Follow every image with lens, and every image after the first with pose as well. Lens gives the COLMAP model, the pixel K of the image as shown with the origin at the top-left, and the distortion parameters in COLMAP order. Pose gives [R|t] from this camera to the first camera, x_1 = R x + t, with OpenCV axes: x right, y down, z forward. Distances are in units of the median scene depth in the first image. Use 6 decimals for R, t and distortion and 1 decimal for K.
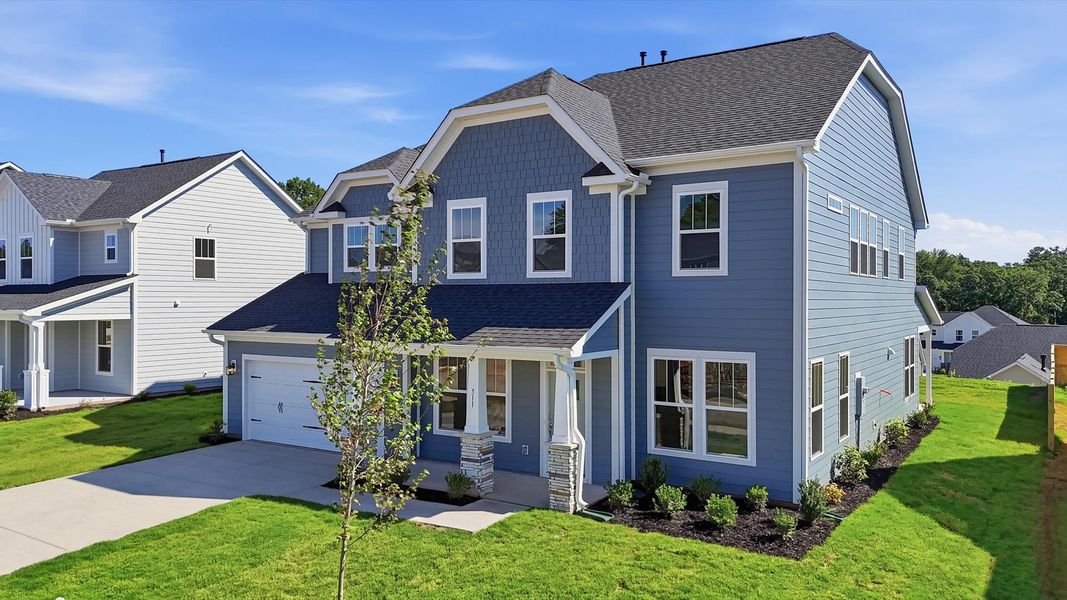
lens RADIAL K [[799.3, 0, 533.5], [0, 799.3, 300.0], [0, 0, 1]] dist [0.000529, -0.000739]
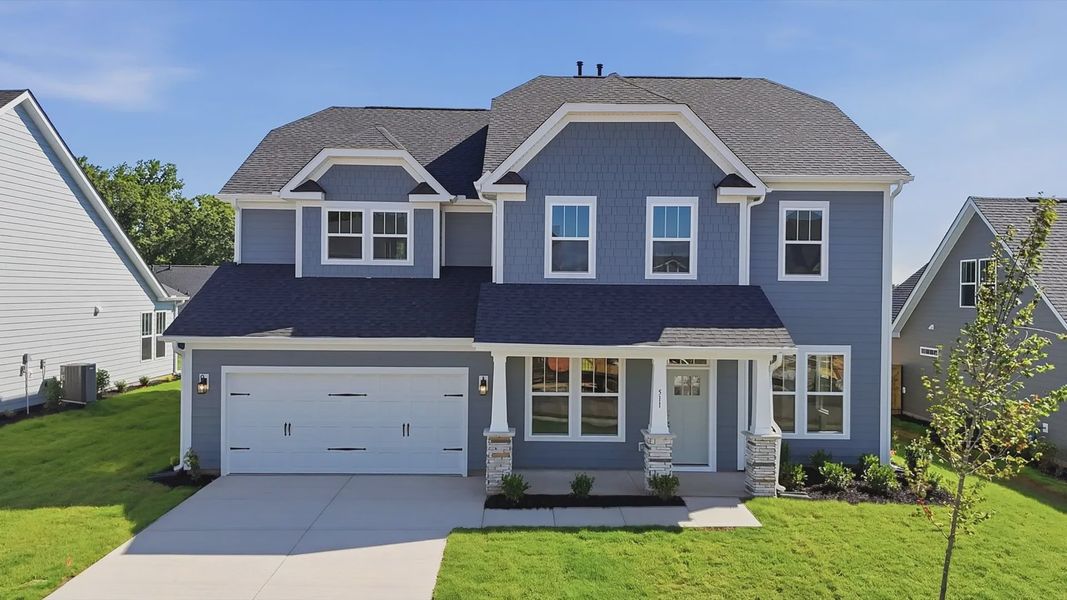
lens RADIAL K [[775.7, 0, 533.5], [0, 775.7, 300.0], [0, 0, 1]] dist [0.020923, -0.000490]
pose [[0.832084, 0.003864, 0.554636, -0.683846], [-0.008849, 0.999941, 0.006309, -0.005576], [-0.554579, -0.010157, 0.832069, 0.252780]]
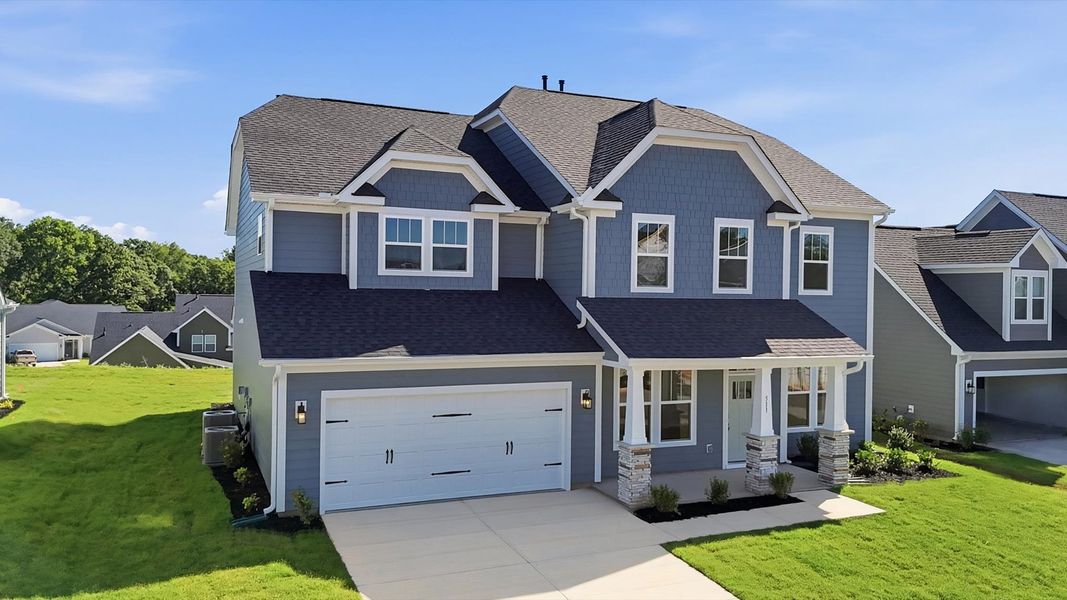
lens RADIAL K [[759.8, 0, 533.5], [0, 759.8, 300.0], [0, 0, 1]] dist [0.030266, 0.000160]
pose [[0.573915, -0.000116, 0.818915, -1.026907], [-0.011845, 0.999894, 0.008444, -0.024685], [-0.818829, -0.014546, 0.573853, 0.600236]]
